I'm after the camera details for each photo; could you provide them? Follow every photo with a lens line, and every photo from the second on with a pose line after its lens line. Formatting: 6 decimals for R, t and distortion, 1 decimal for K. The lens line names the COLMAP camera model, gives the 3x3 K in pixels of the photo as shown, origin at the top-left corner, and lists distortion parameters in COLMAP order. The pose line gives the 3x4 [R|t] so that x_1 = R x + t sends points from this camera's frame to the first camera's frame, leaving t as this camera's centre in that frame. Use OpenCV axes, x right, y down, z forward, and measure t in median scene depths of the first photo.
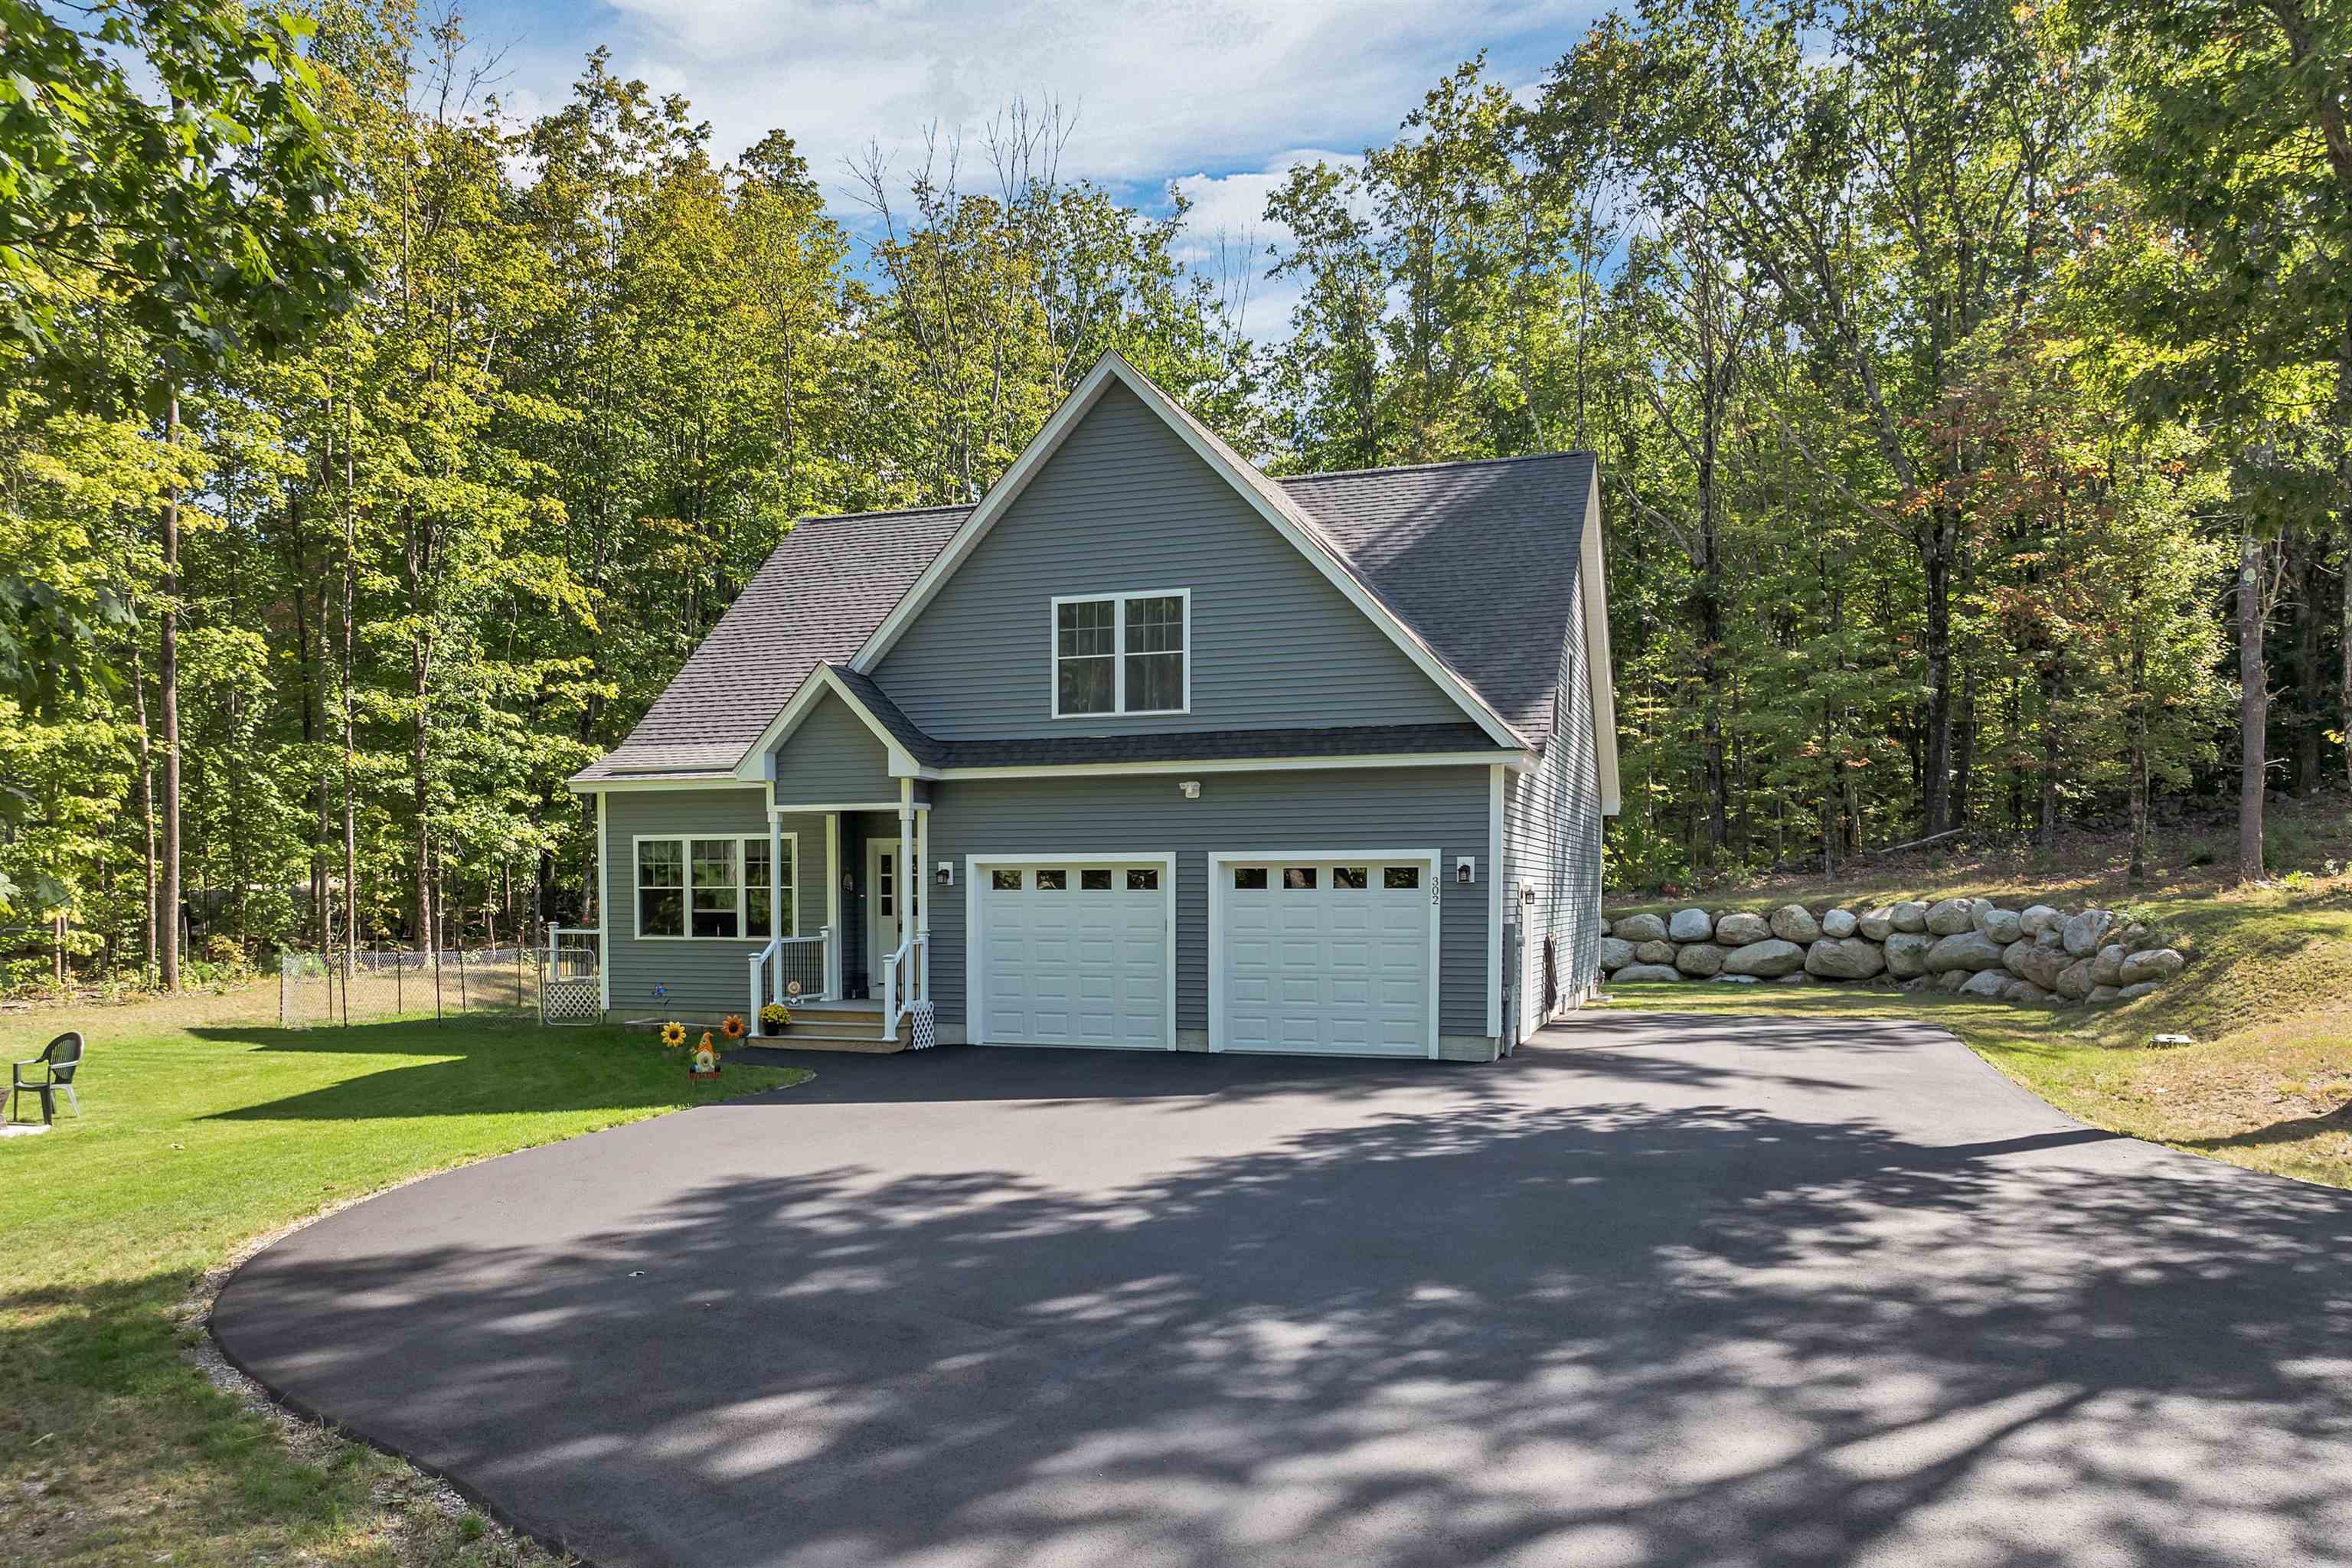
lens RADIAL K [[1737.3, 0, 1122.3], [0, 1737.3, 1032.3], [0, 0, 1]] dist [-0.033830, -0.001789]
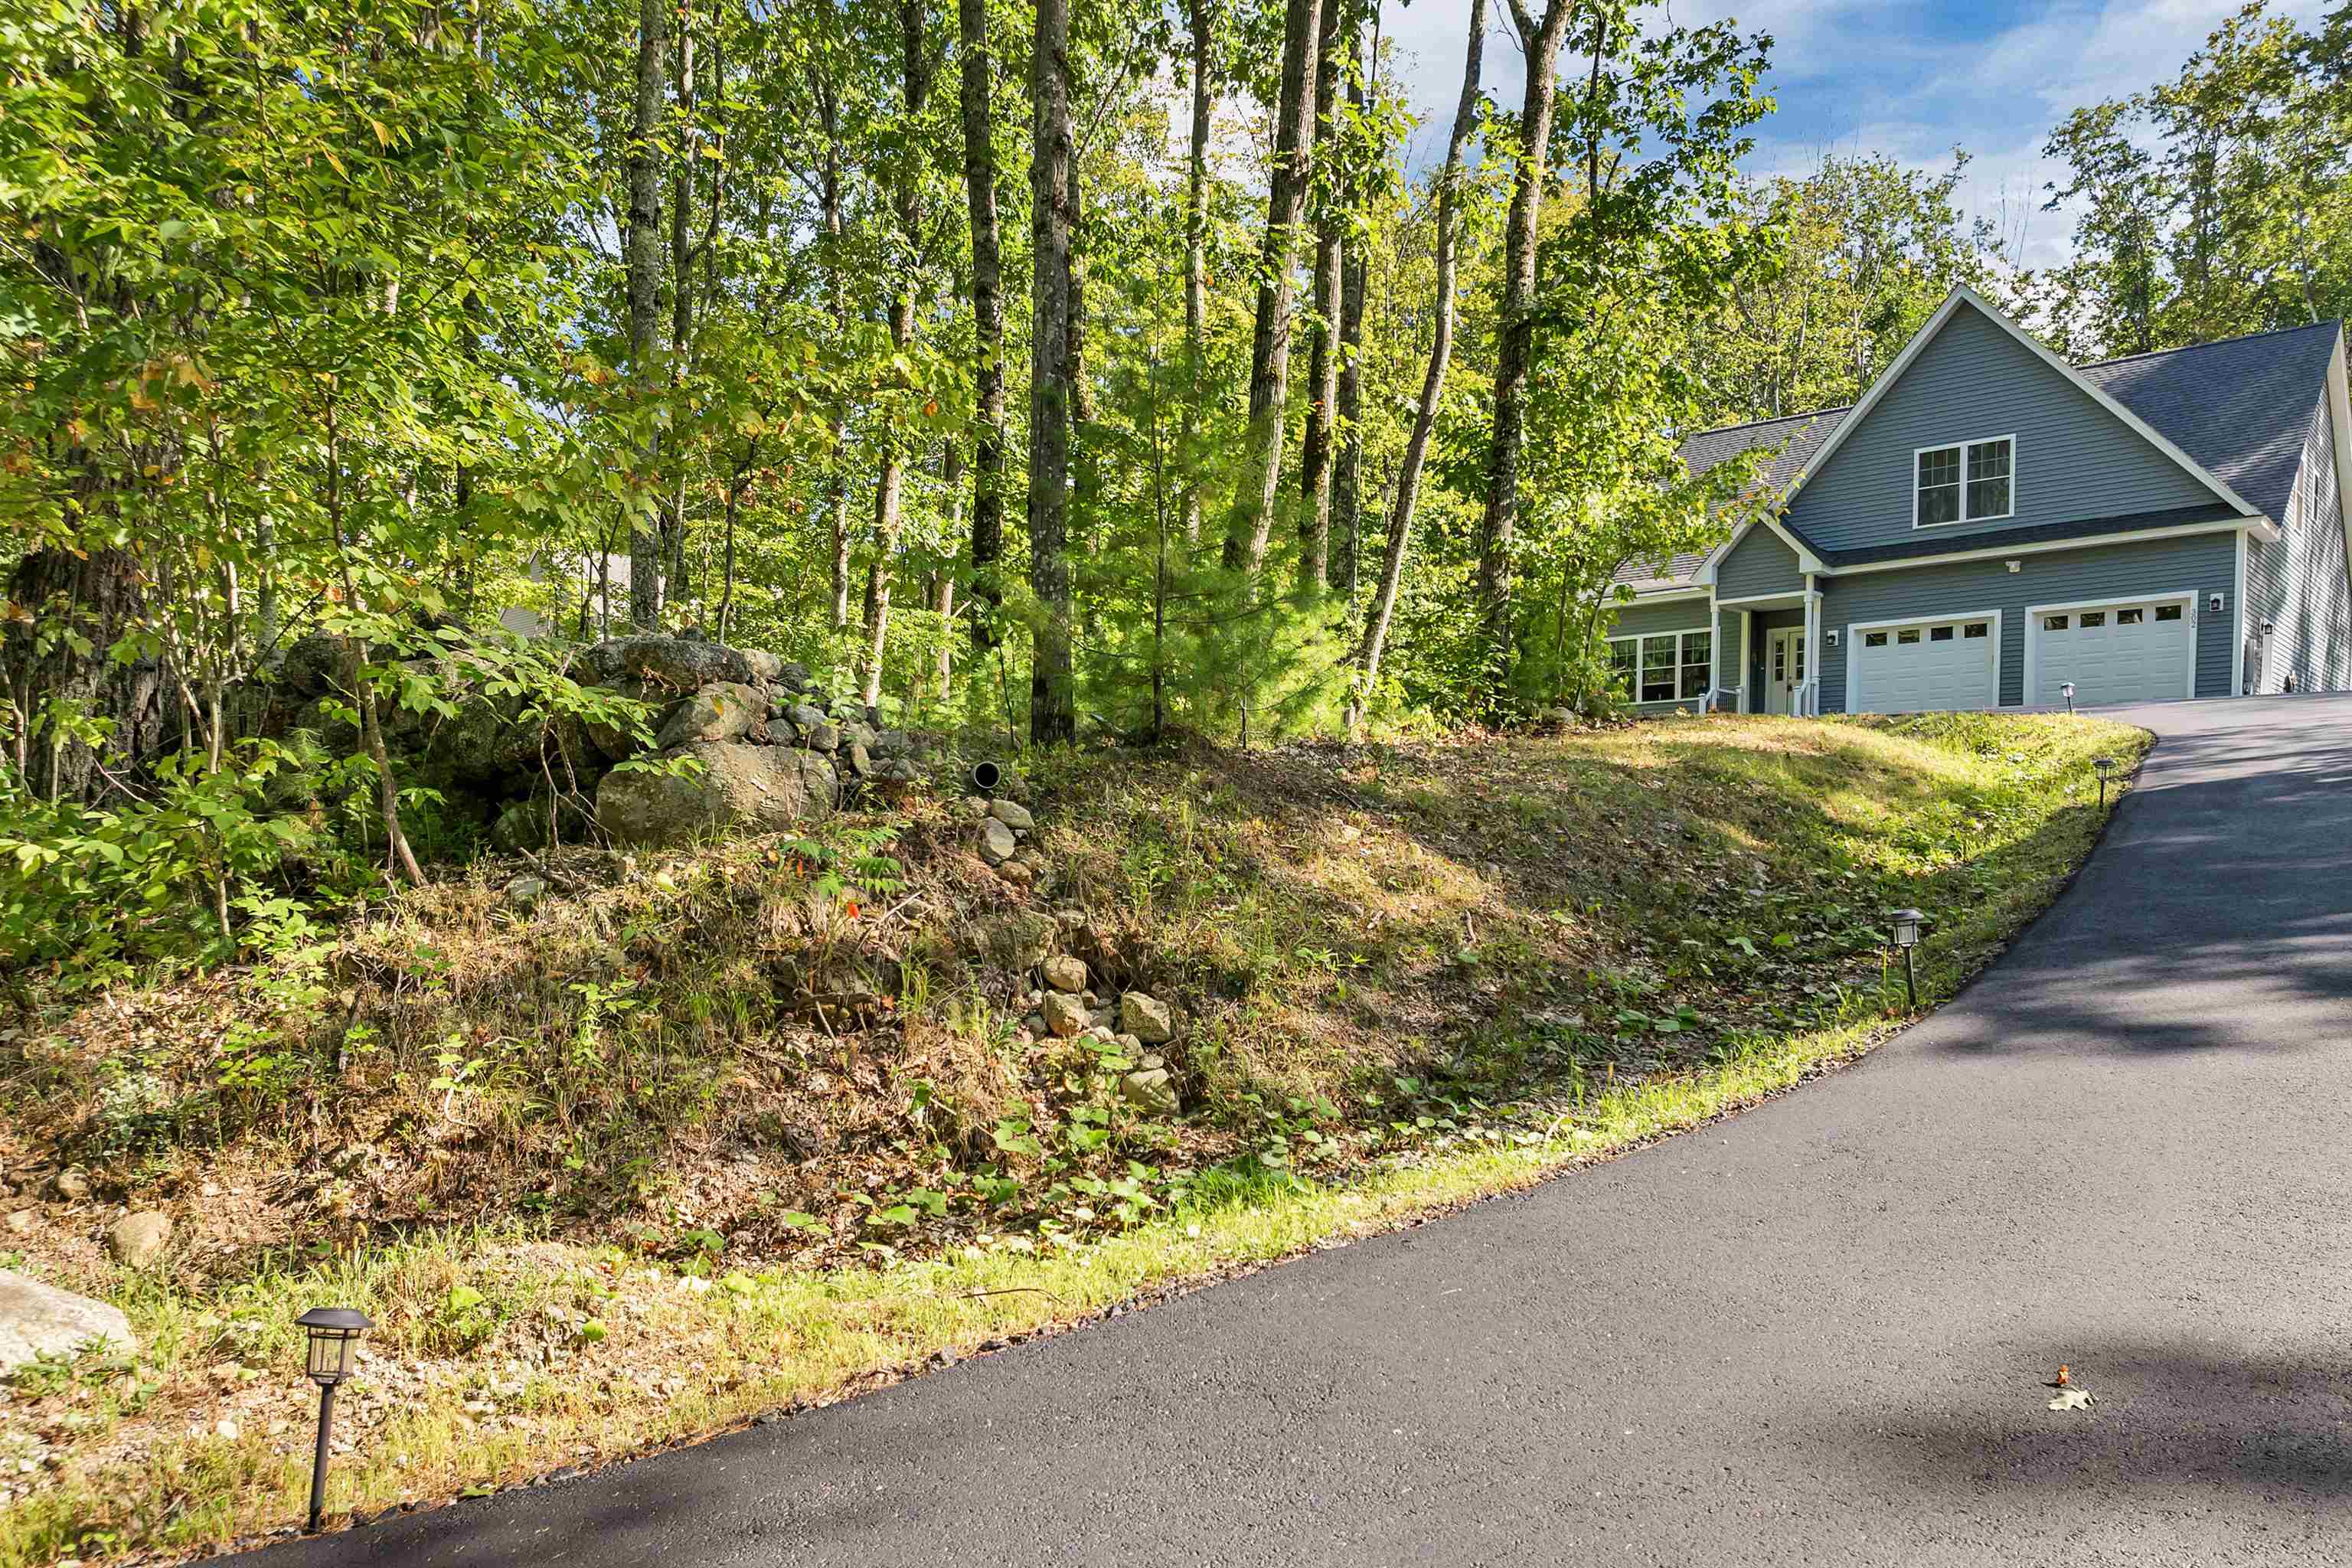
lens RADIAL K [[1737.3, 0, 1122.3], [0, 1737.3, 1032.3], [0, 0, 1]] dist [-0.033830, -0.001789]
pose [[0.924846, 0.028464, -0.379276, -0.095110], [-0.027368, 0.999591, 0.008282, 0.262591], [0.379356, 0.002720, 0.925247, -0.649435]]
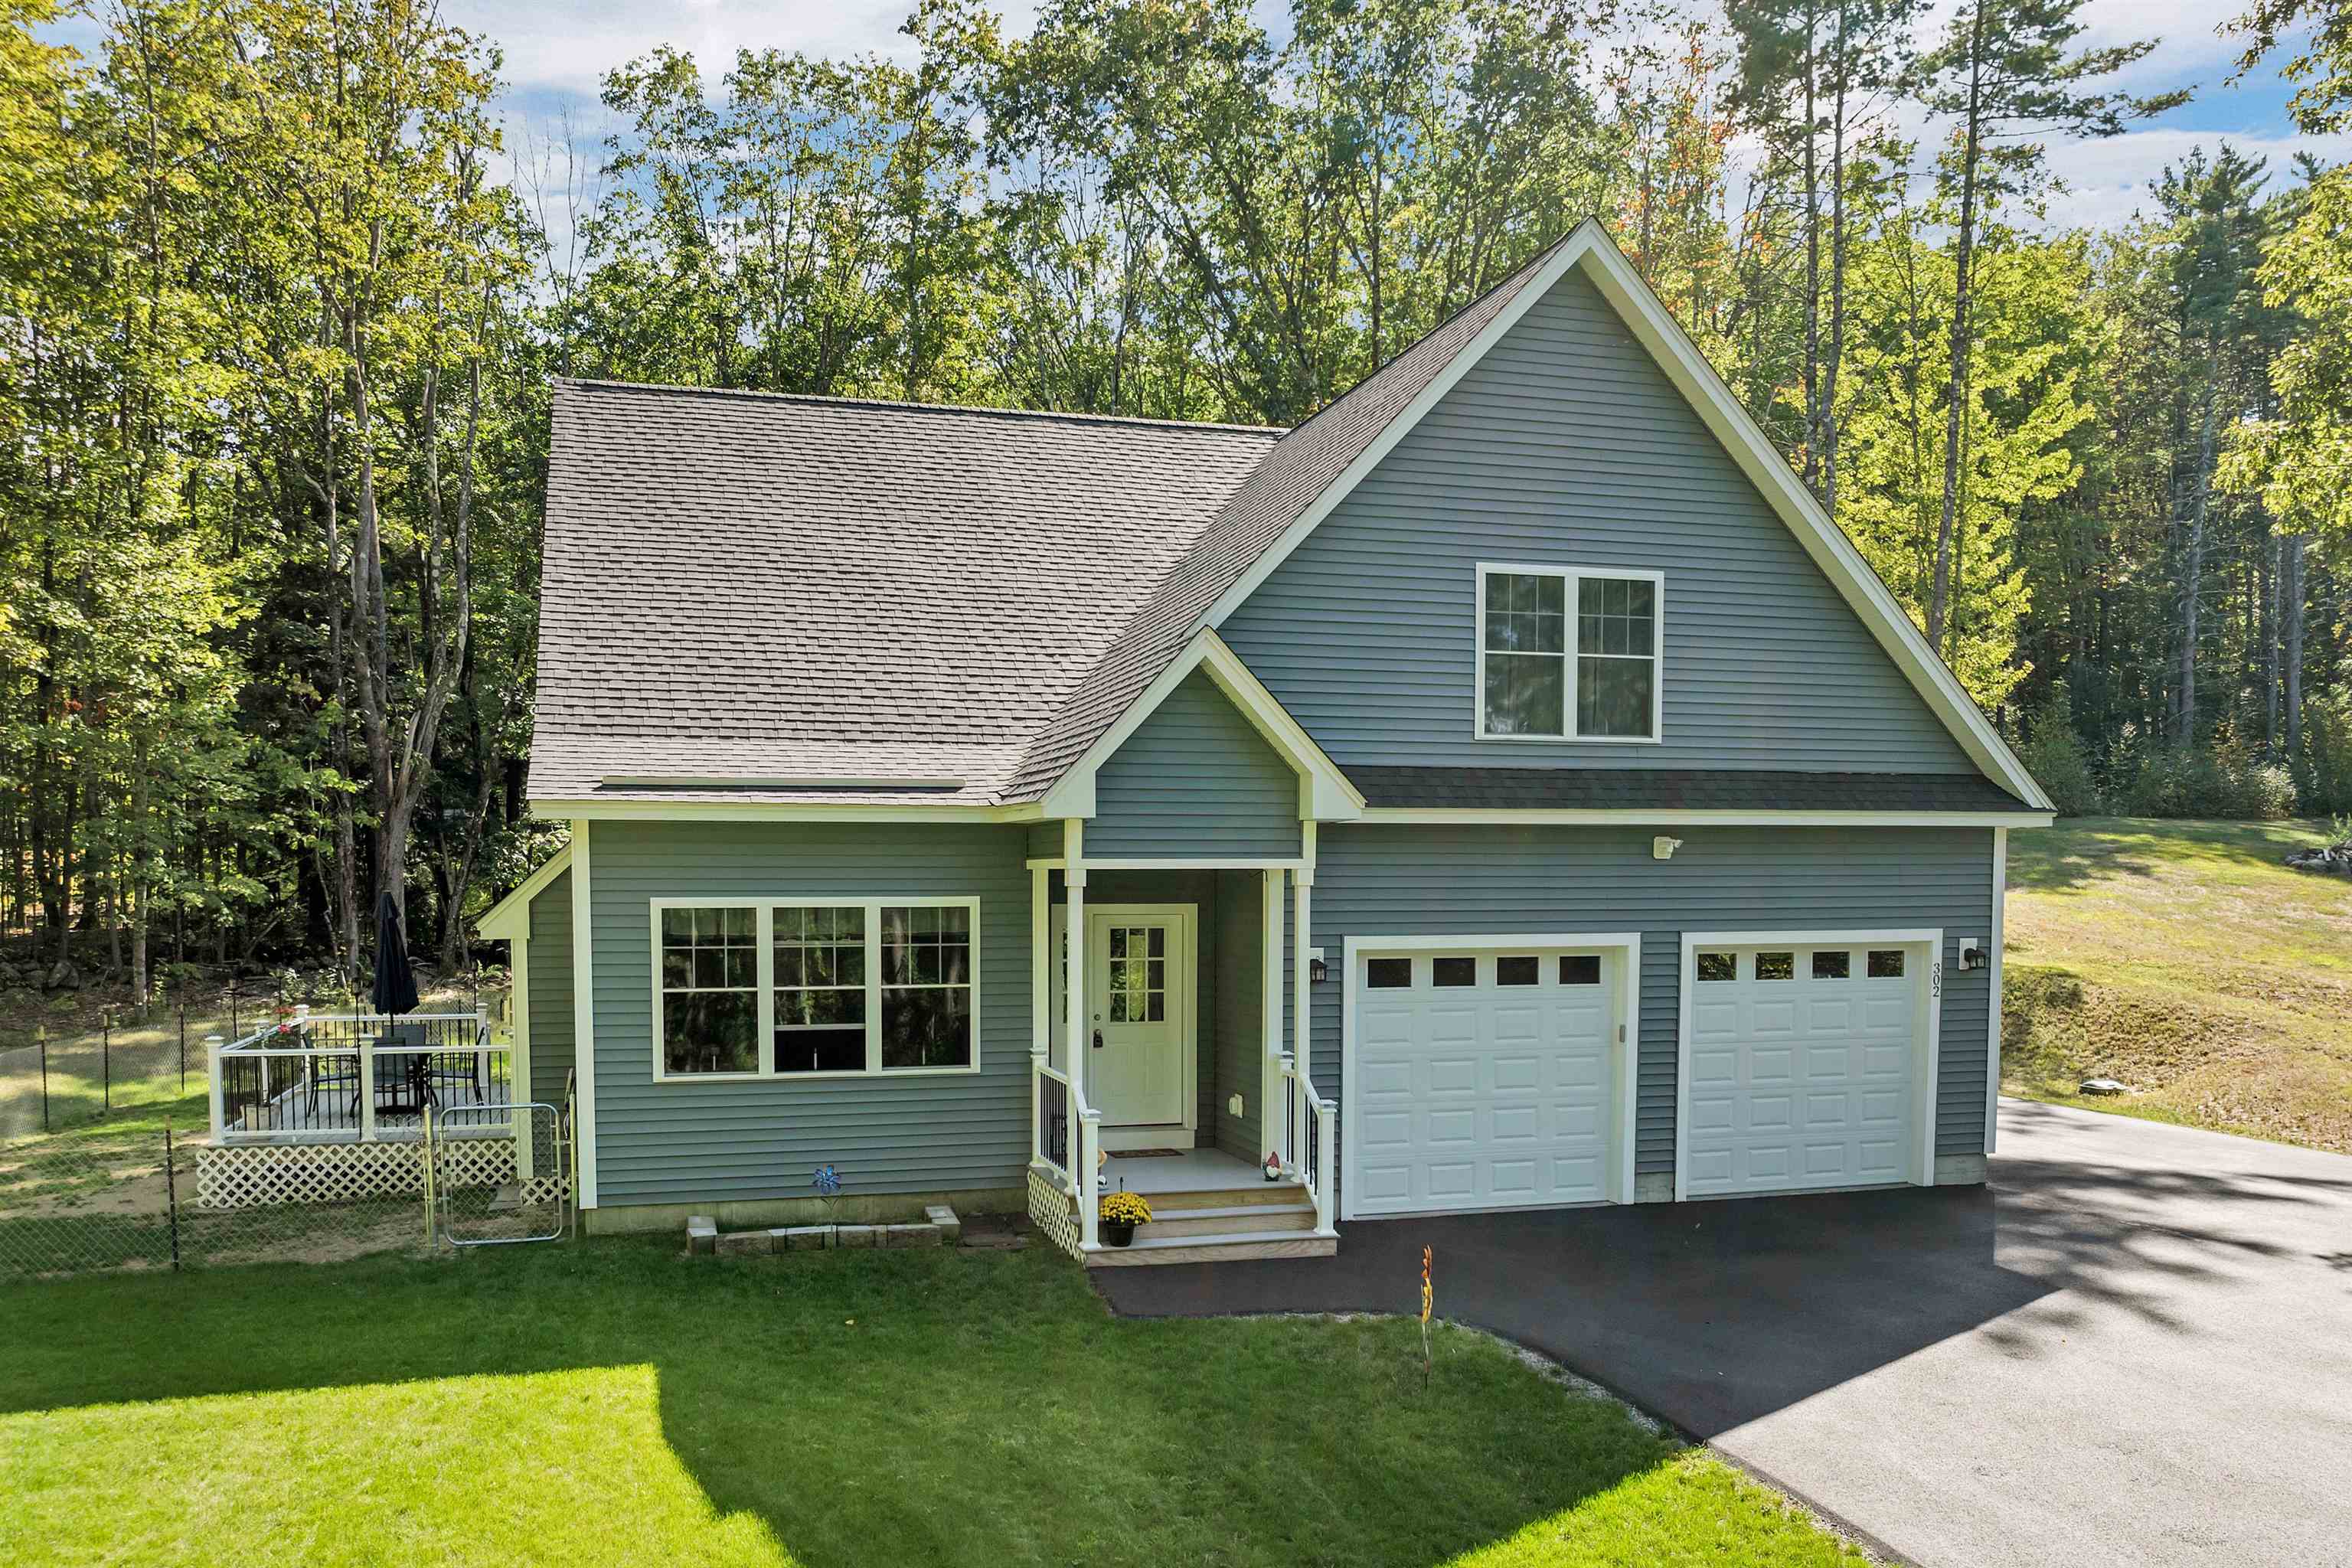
lens RADIAL K [[1737.3, 0, 1122.3], [0, 1737.3, 1032.3], [0, 0, 1]] dist [-0.033830, -0.001789]
pose [[0.822931, -0.049486, 0.565982, -0.536367], [0.047940, 0.998695, 0.017615, -0.081681], [-0.566115, 0.012638, 0.824229, 0.503116]]
